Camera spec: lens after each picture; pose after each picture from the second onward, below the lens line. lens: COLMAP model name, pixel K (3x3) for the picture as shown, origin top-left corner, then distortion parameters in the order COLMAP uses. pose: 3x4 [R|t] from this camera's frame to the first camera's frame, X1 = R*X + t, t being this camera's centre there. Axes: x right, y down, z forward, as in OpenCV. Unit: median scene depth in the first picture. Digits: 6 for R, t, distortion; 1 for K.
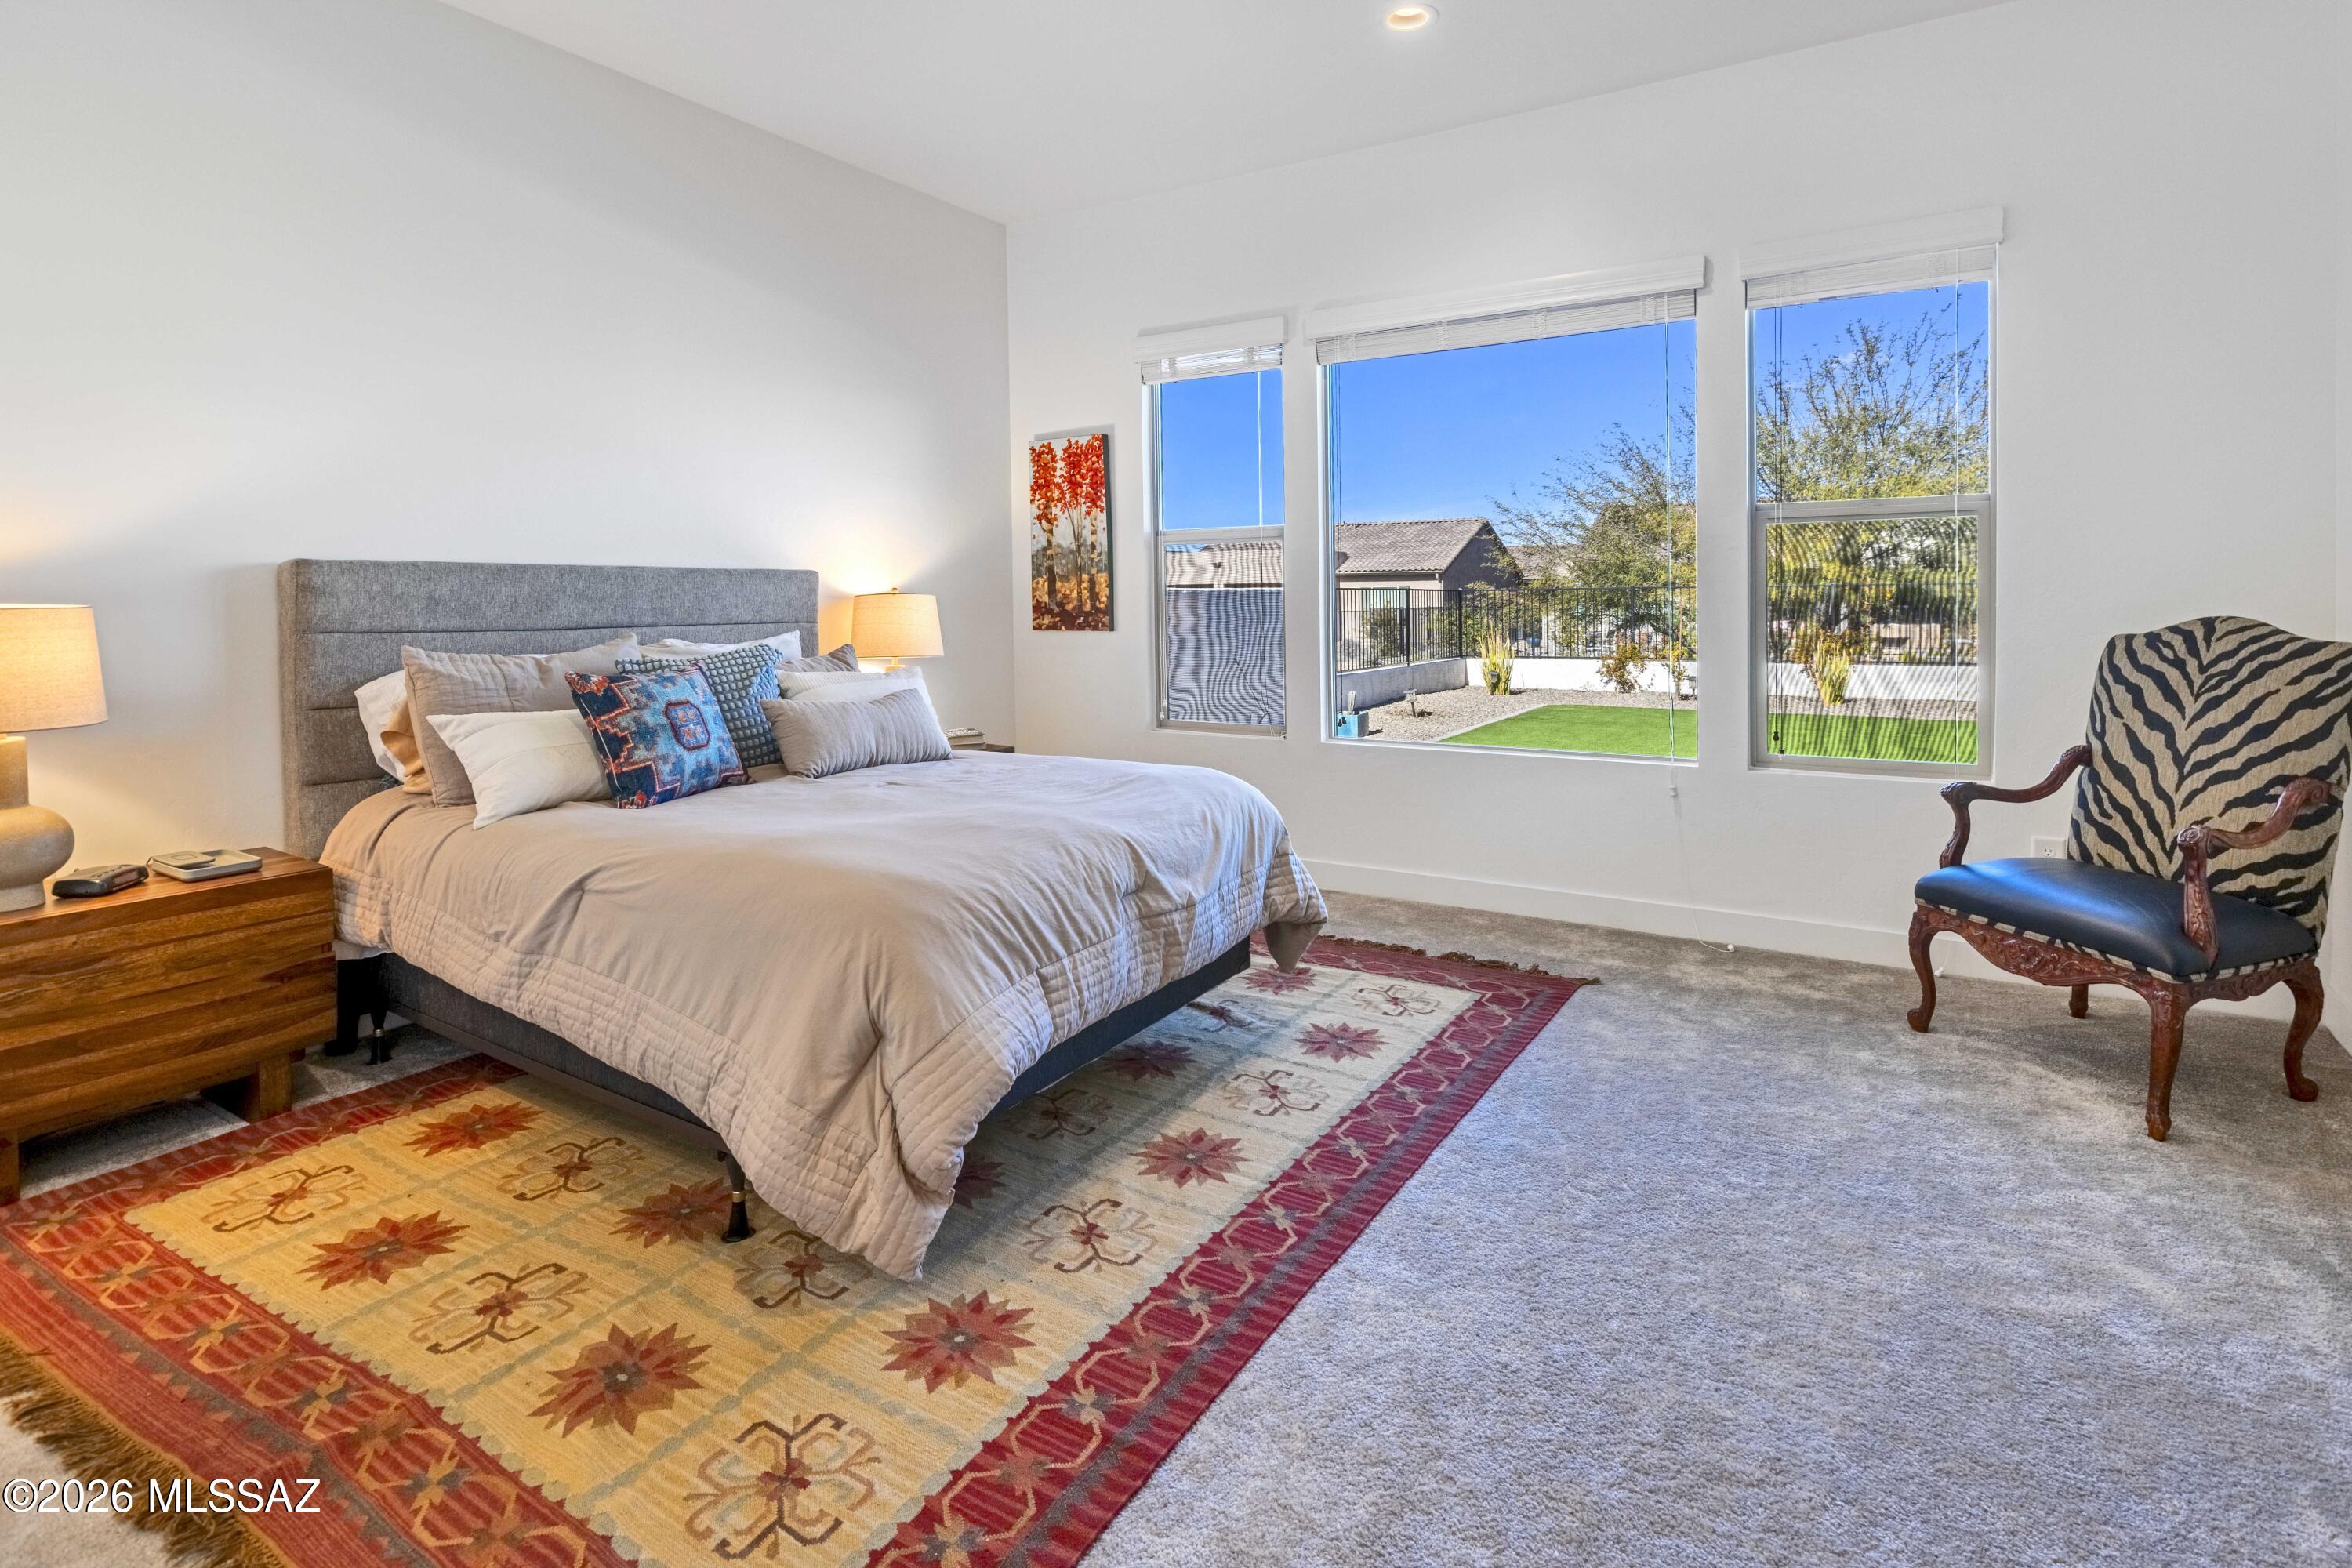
lens RADIAL K [[1081.7, 0, 1191.3], [0, 1081.7, 772.5], [0, 0, 1]] dist [-0.005672, 0.000360]
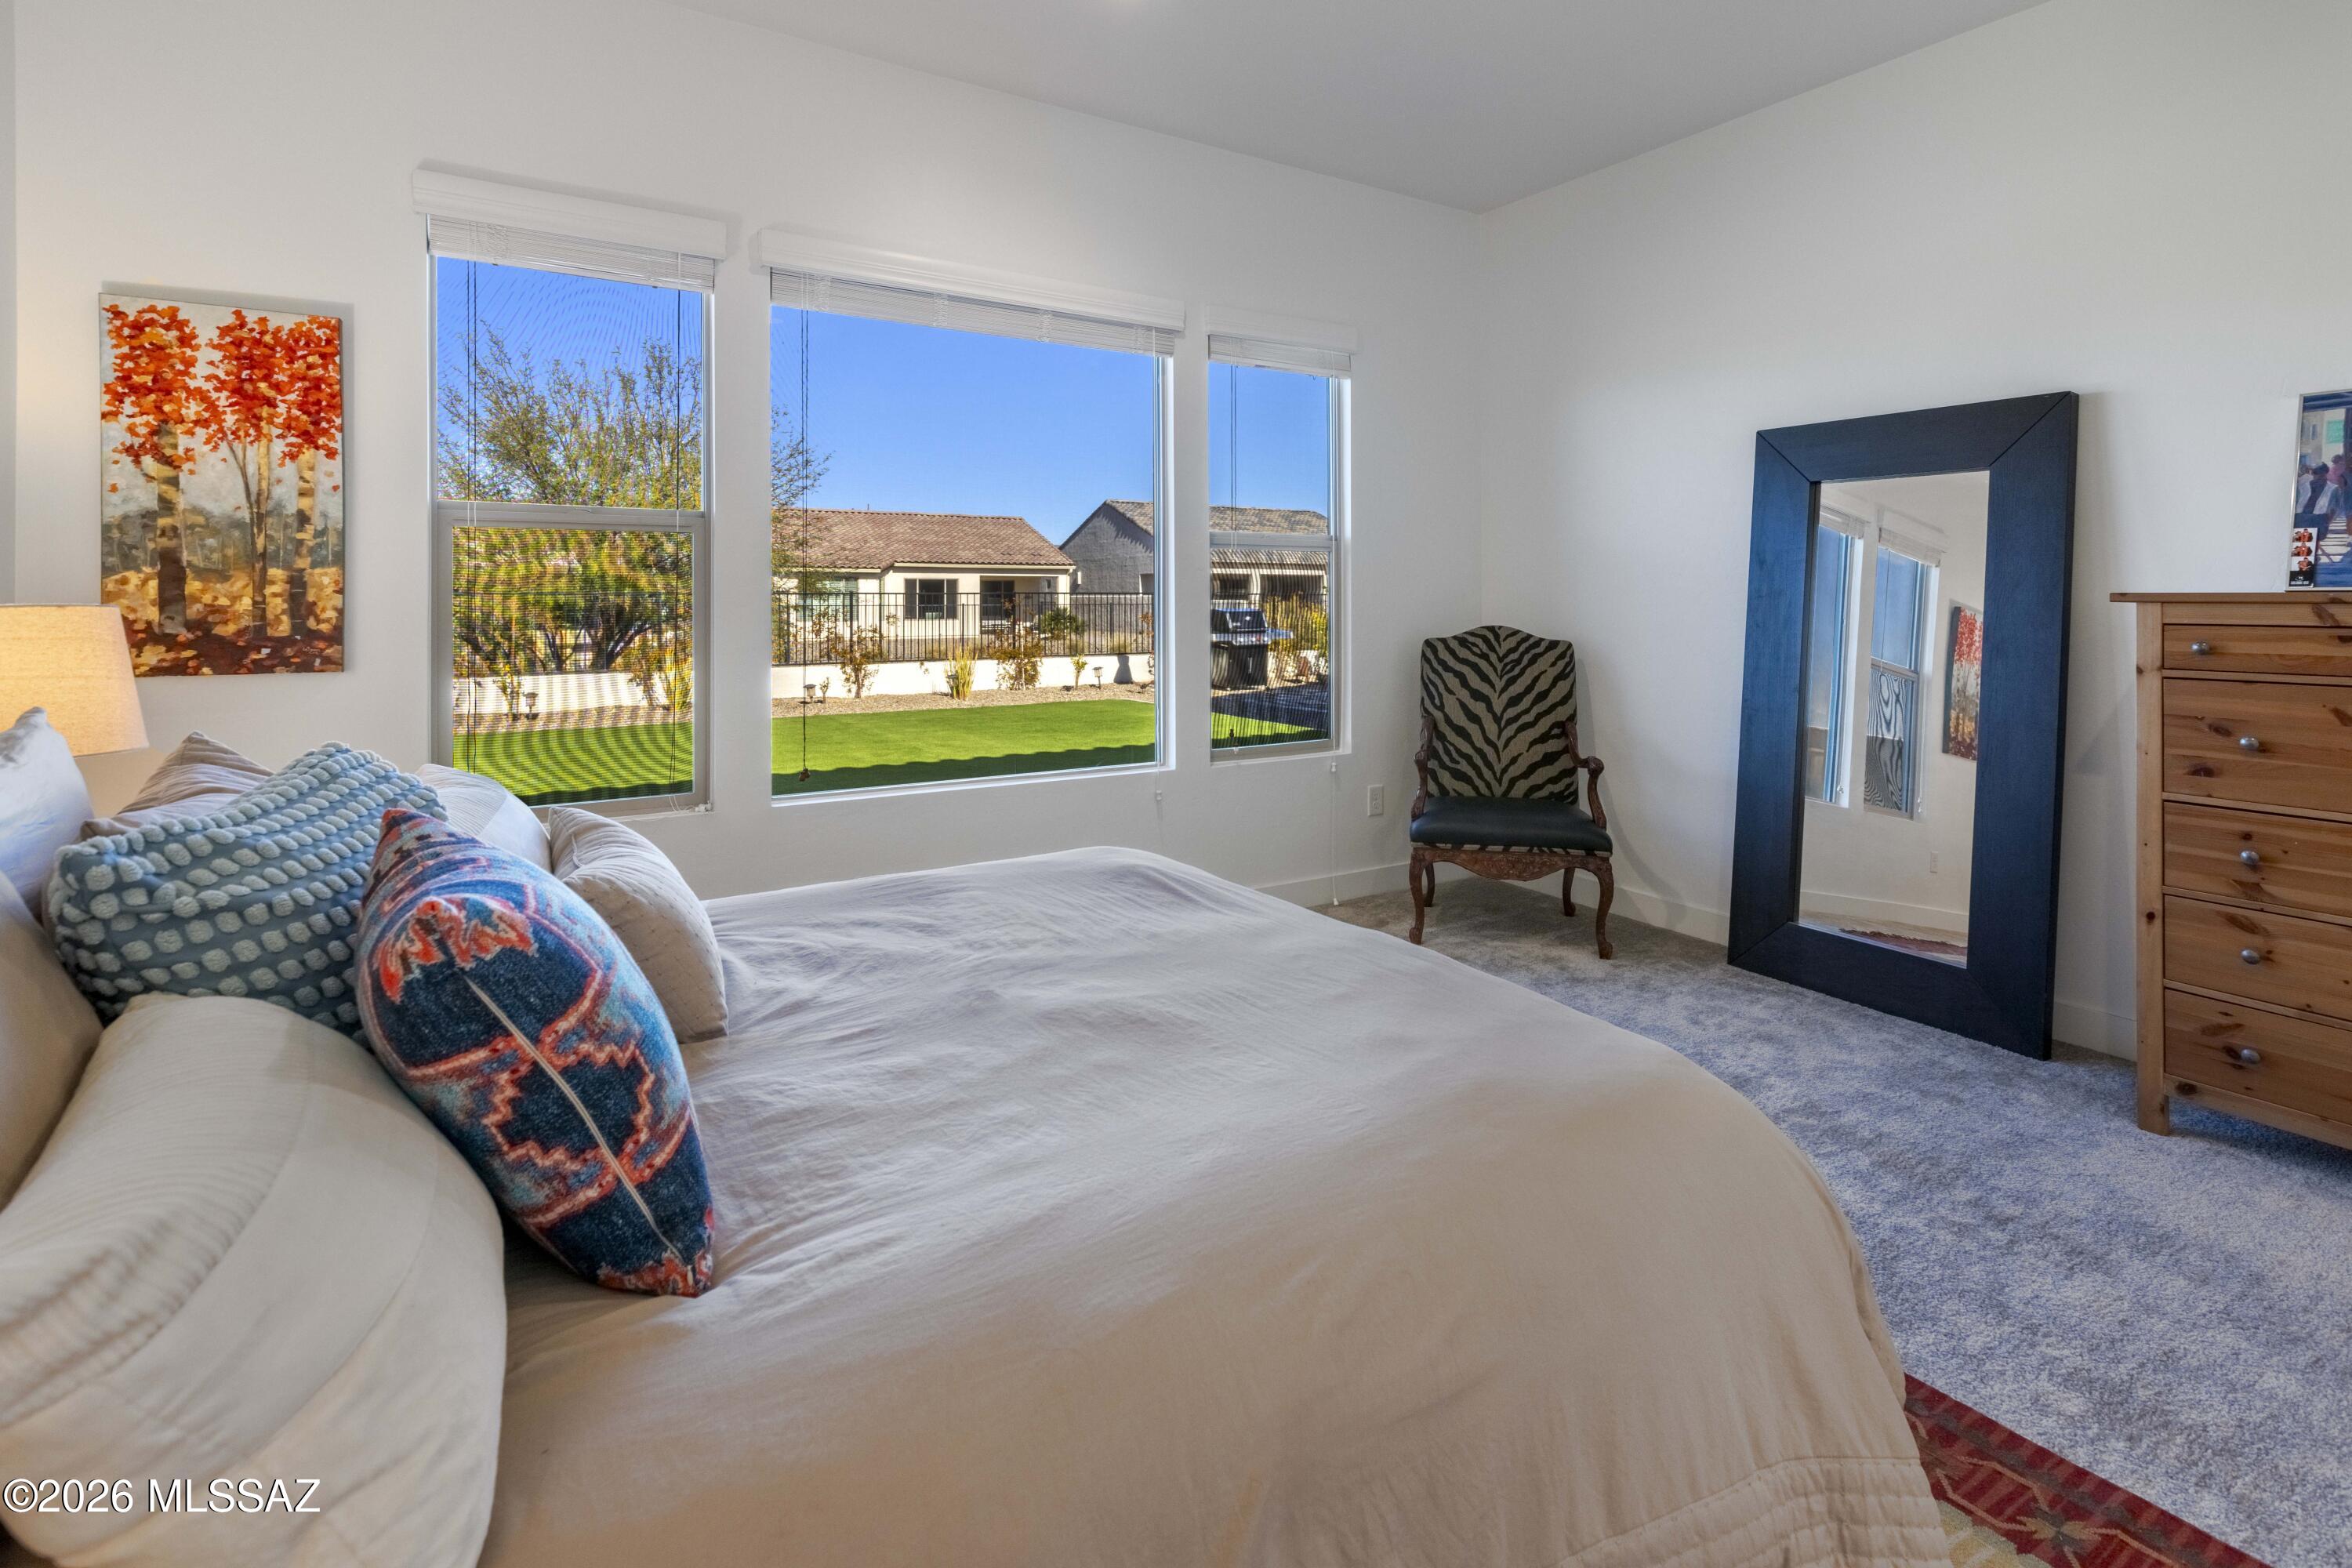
lens RADIAL K [[1109.3, 0, 1207.0], [0, 1109.3, 692.6], [0, 0, 1]] dist [0.004258, -0.001125]
pose [[0.458948, -0.065561, 0.886041, -0.640297], [0.136975, 0.990572, 0.002345, -0.104331], [-0.877841, 0.120290, 0.463602, 0.599773]]
